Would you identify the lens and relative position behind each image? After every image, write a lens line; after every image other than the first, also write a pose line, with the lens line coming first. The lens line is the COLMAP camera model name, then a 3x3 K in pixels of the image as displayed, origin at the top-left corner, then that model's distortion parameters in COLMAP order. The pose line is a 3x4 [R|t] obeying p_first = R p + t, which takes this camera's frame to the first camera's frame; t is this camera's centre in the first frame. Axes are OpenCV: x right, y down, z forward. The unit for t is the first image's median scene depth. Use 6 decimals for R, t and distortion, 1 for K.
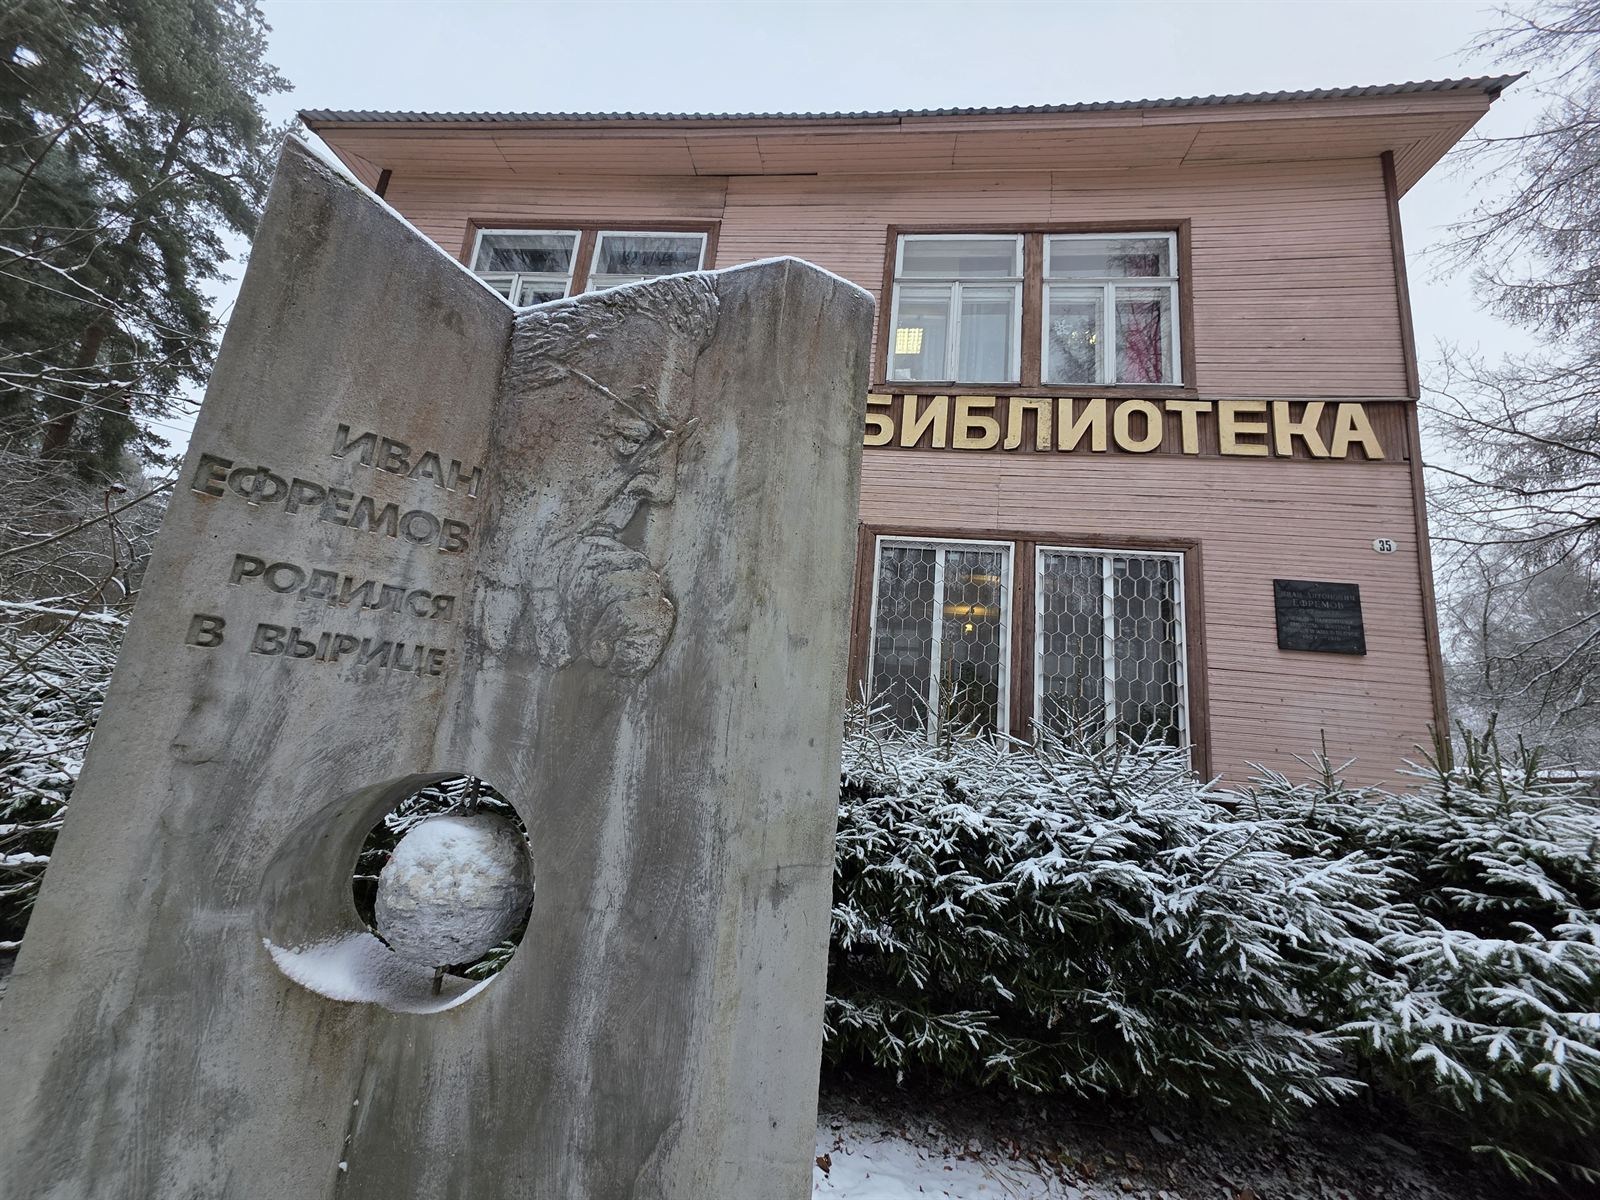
lens RADIAL K [[631.6, 0, 788.9], [0, 631.6, 595.2], [0, 0, 1]] dist [0.001718, 0.000374]
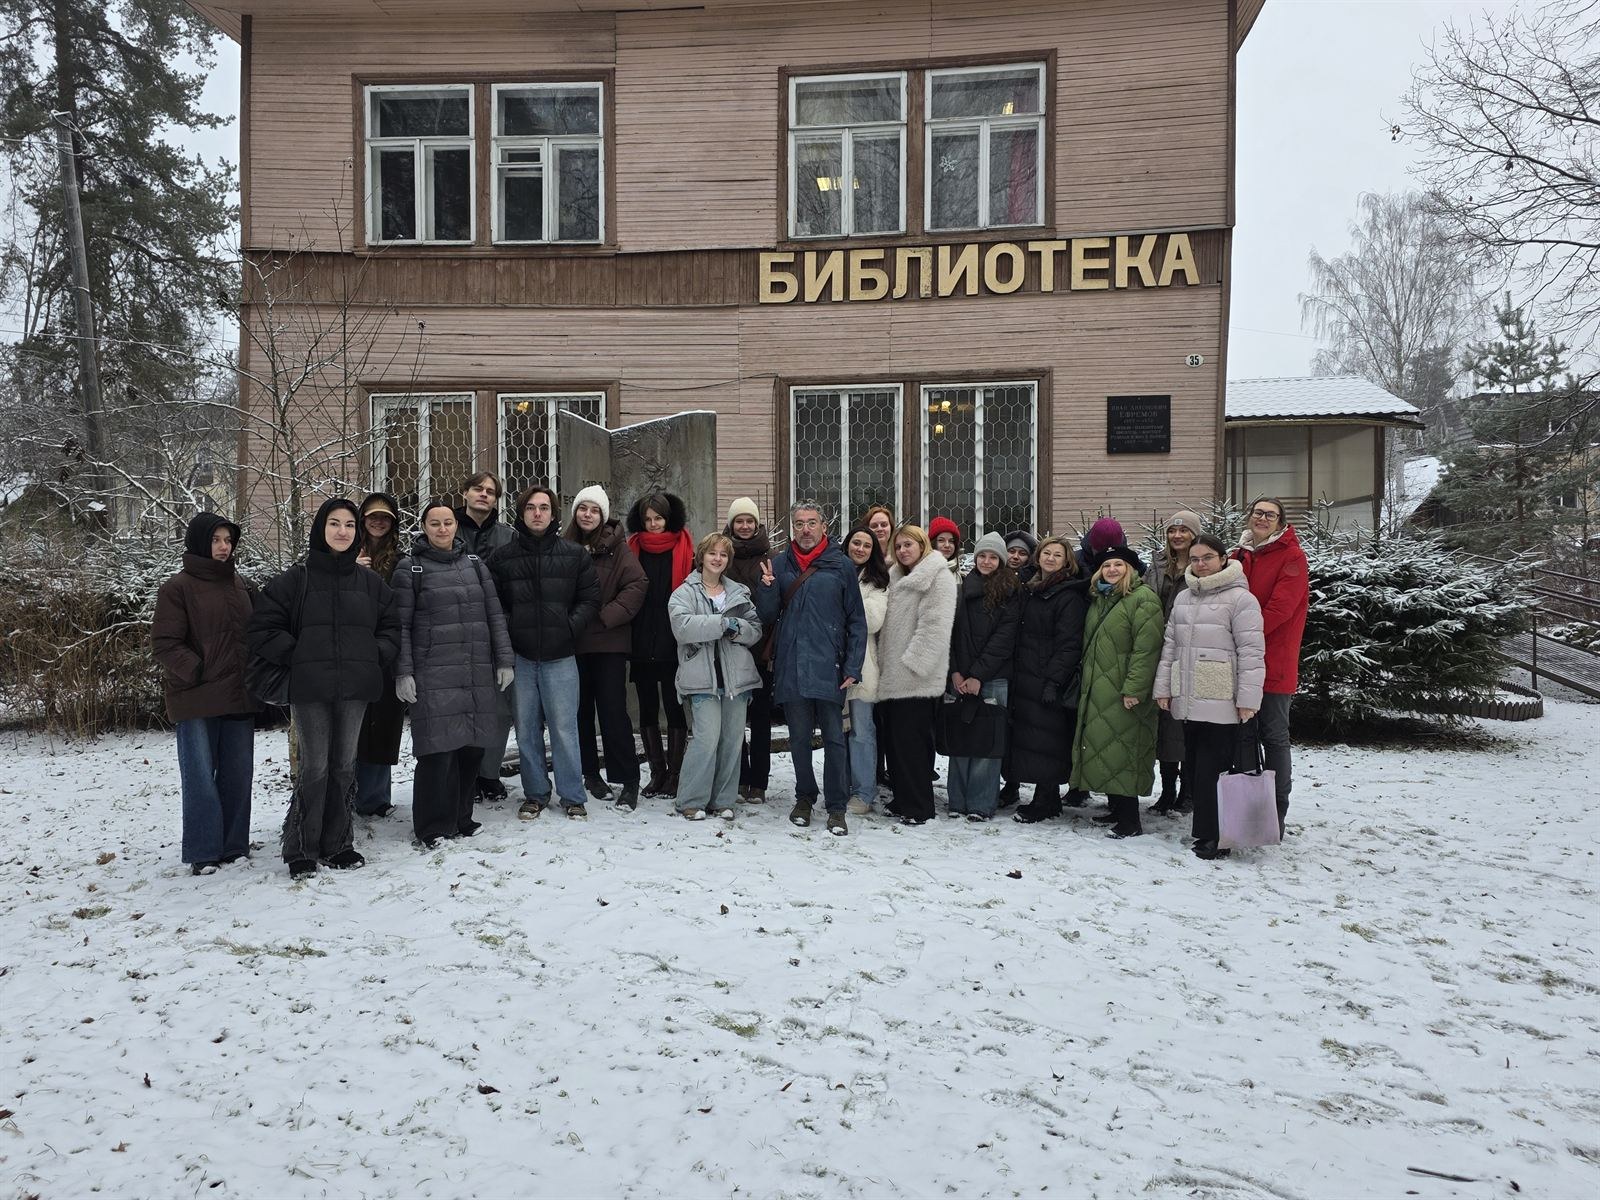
lens RADIAL K [[1224.2, 0, 793.4], [0, 1224.2, 607.1], [0, 0, 1]] dist [0.062940, -0.057642]
pose [[0.994937, -0.100501, -0.000118, 0.105399], [0.097811, 0.968034, 0.230960, -0.224302], [-0.023098, -0.229802, 0.972963, -1.315782]]
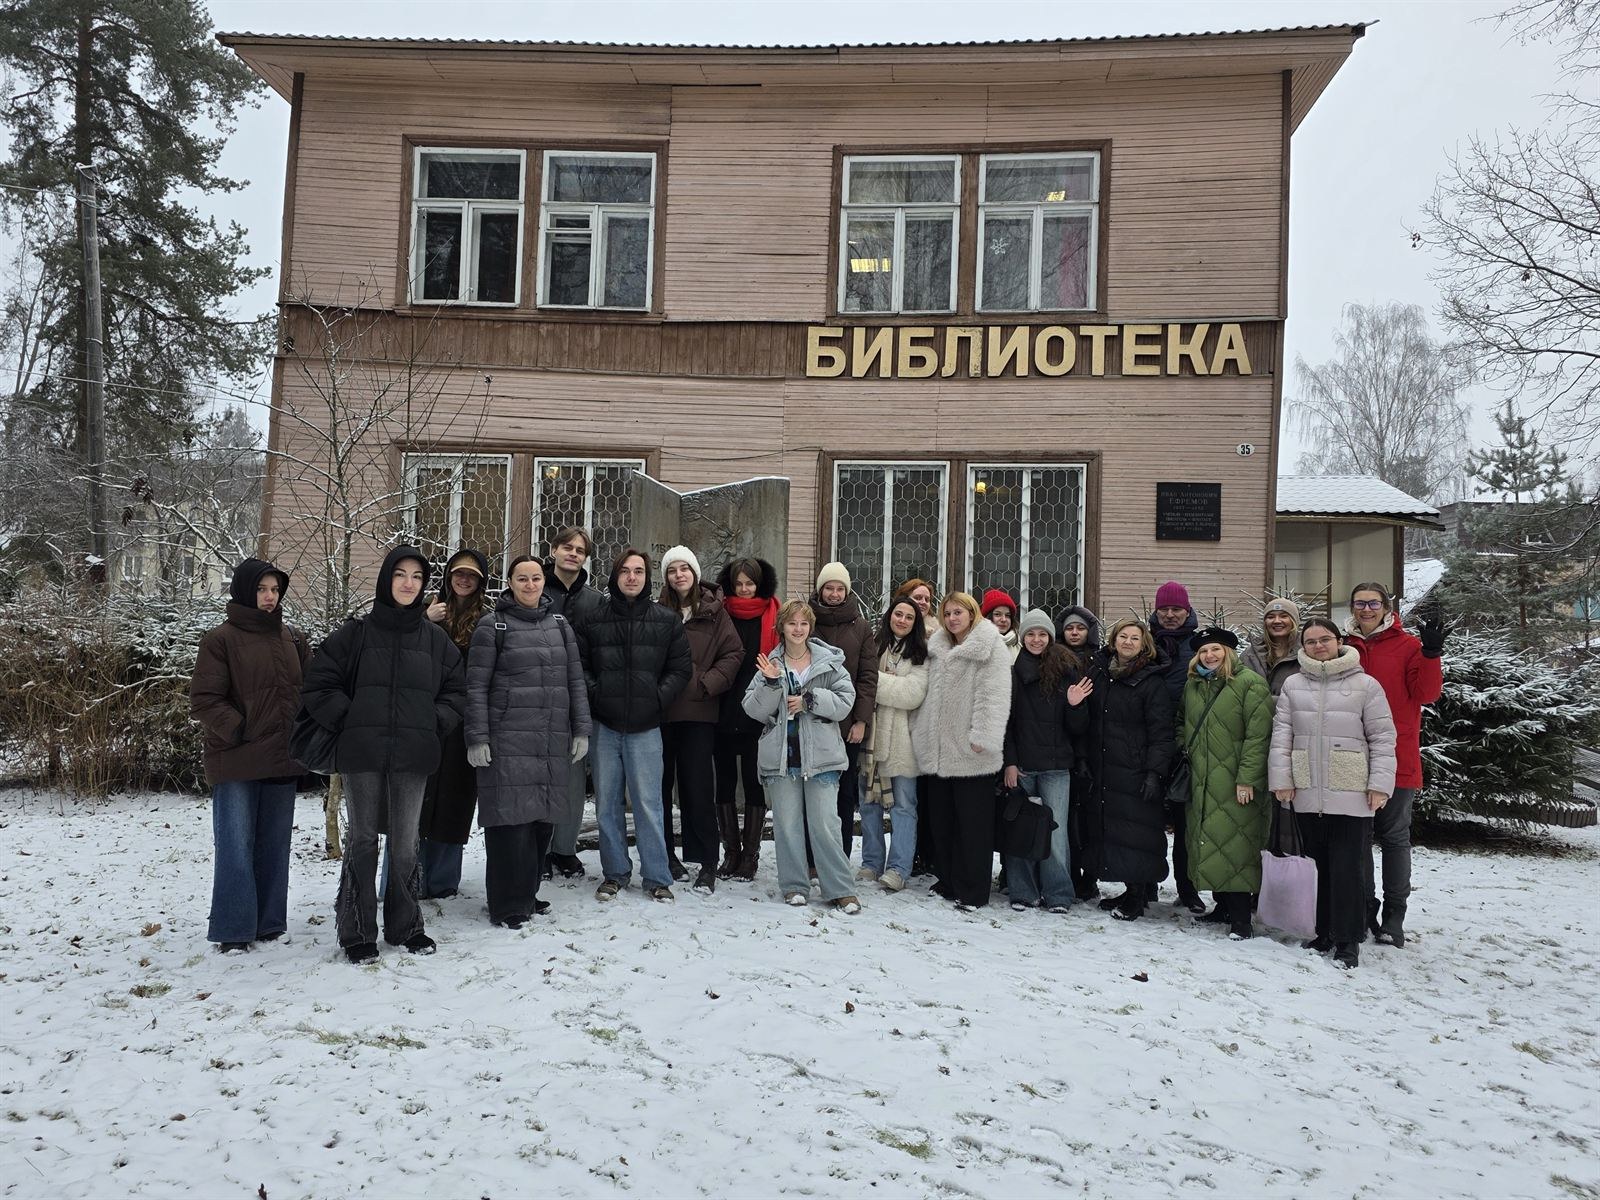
lens RADIAL K [[1224.2, 0, 794.6], [0, 1224.2, 608.7], [0, 0, 1]] dist [0.062940, -0.057642]
pose [[0.997472, -0.065433, 0.027721, -0.012914], [0.059860, 0.983890, 0.168453, -0.210364], [-0.038296, -0.166367, 0.985320, -1.255404]]
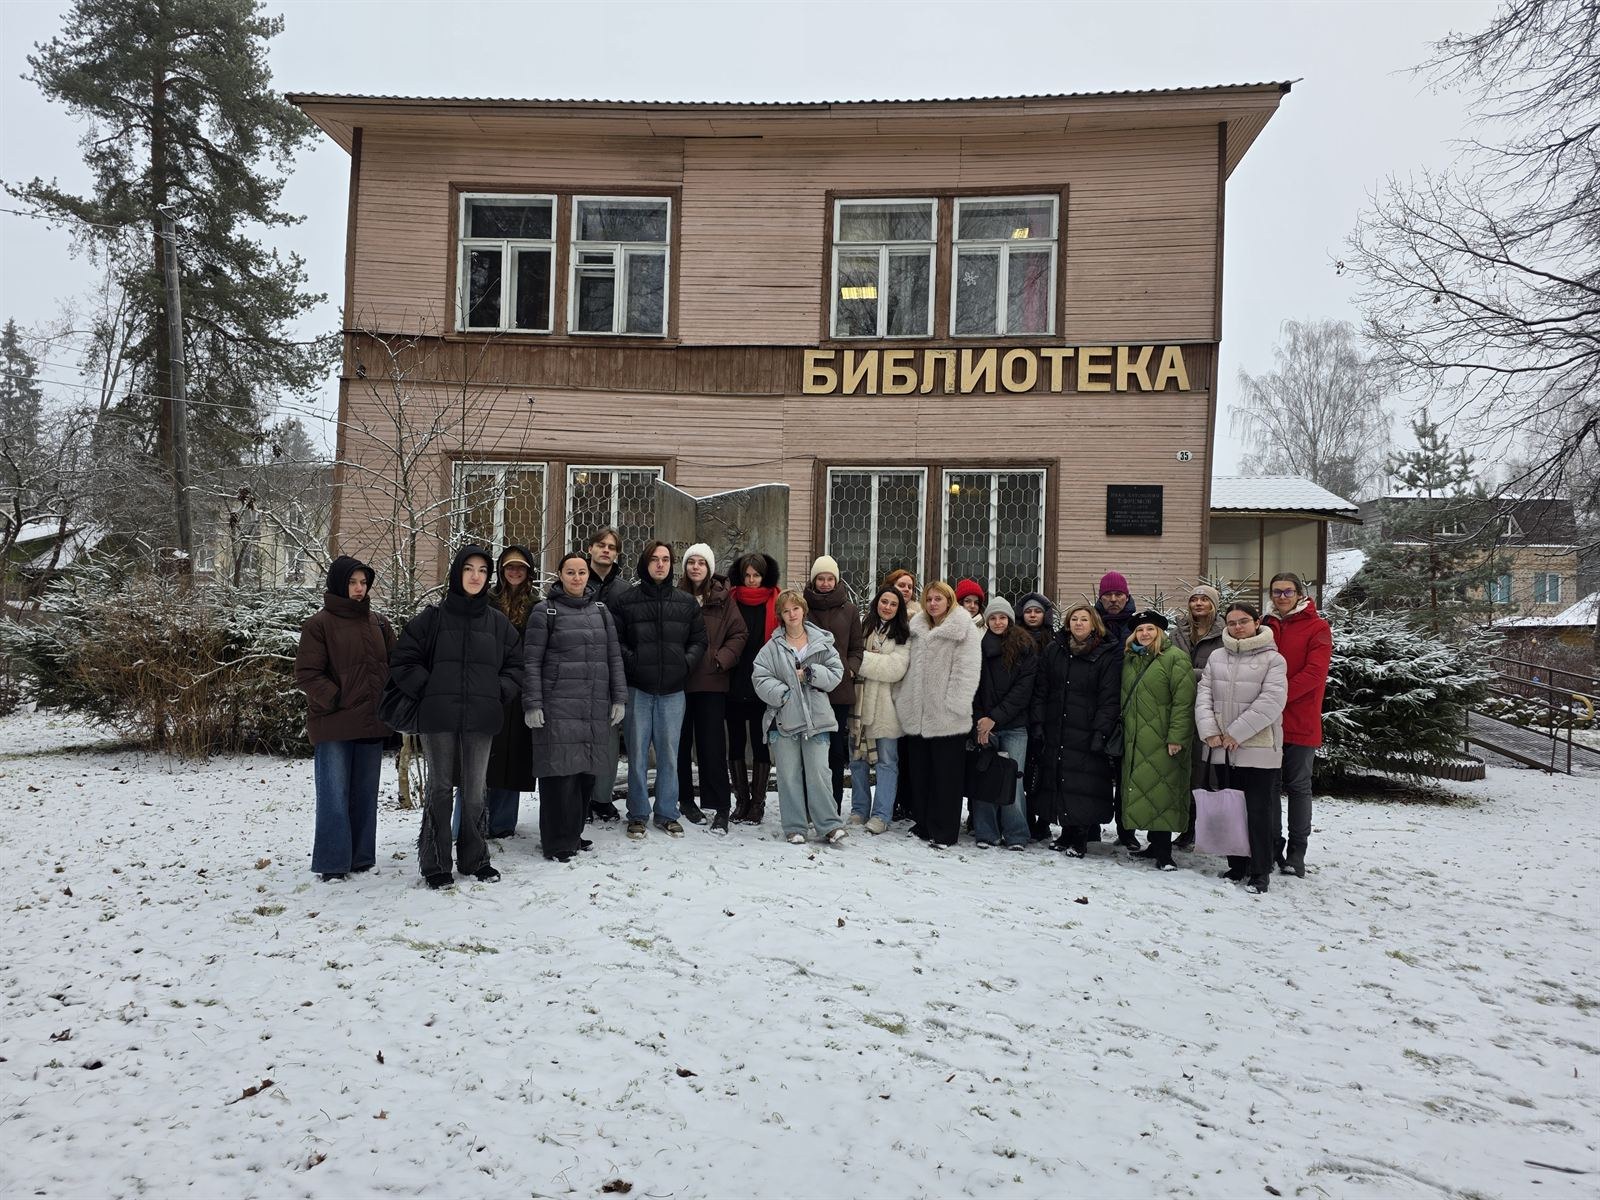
lens RADIAL K [[1090.8, 0, 789.2], [0, 1090.8, 623.2], [0, 0, 1]] dist [0.061747, -0.055301]
pose [[0.997312, -0.069531, 0.023126, -0.017056], [0.063761, 0.978980, 0.193736, -0.223784], [-0.036111, -0.191740, 0.980781, -1.322203]]
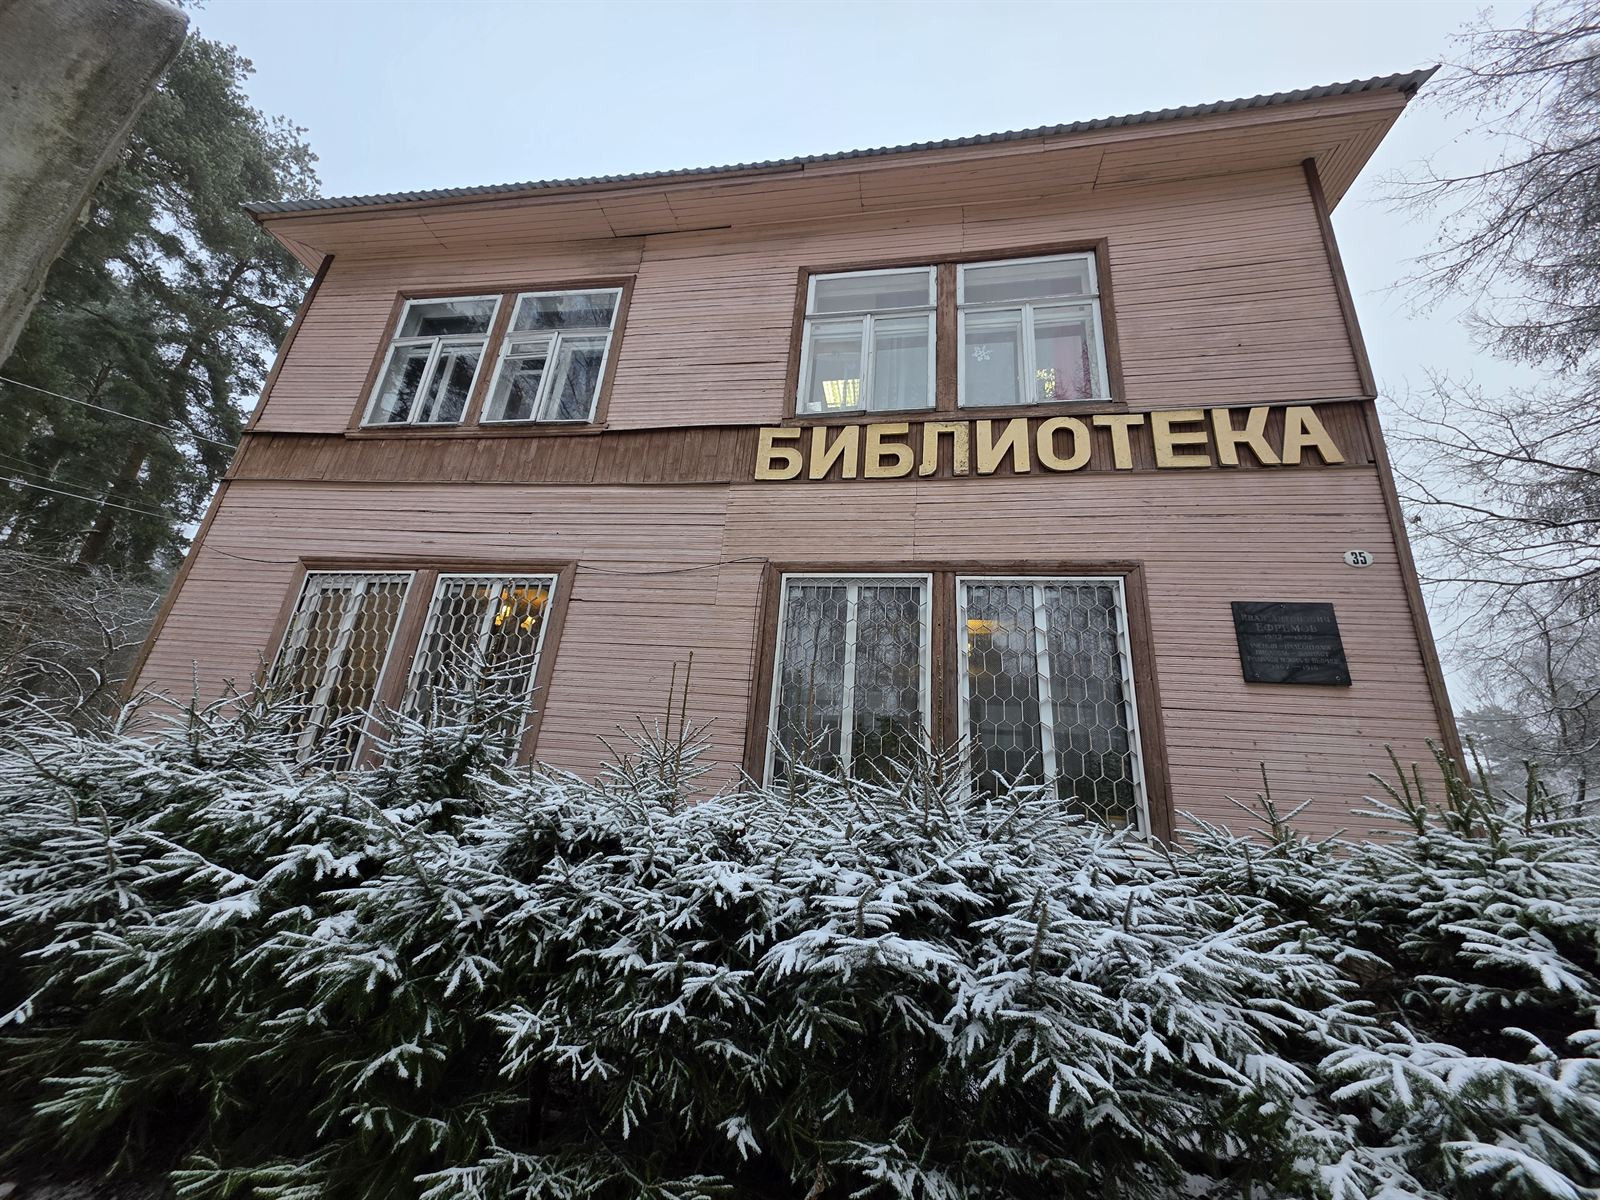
lens RADIAL K [[631.6, 0, 790.1], [0, 631.6, 595.3], [0, 0, 1]] dist [0.001718, 0.000374]
pose [[0.998341, -0.036490, -0.044545, 0.190416], [0.030119, 0.990231, -0.136147, 0.059979], [0.049078, 0.134580, 0.989687, 0.109185]]
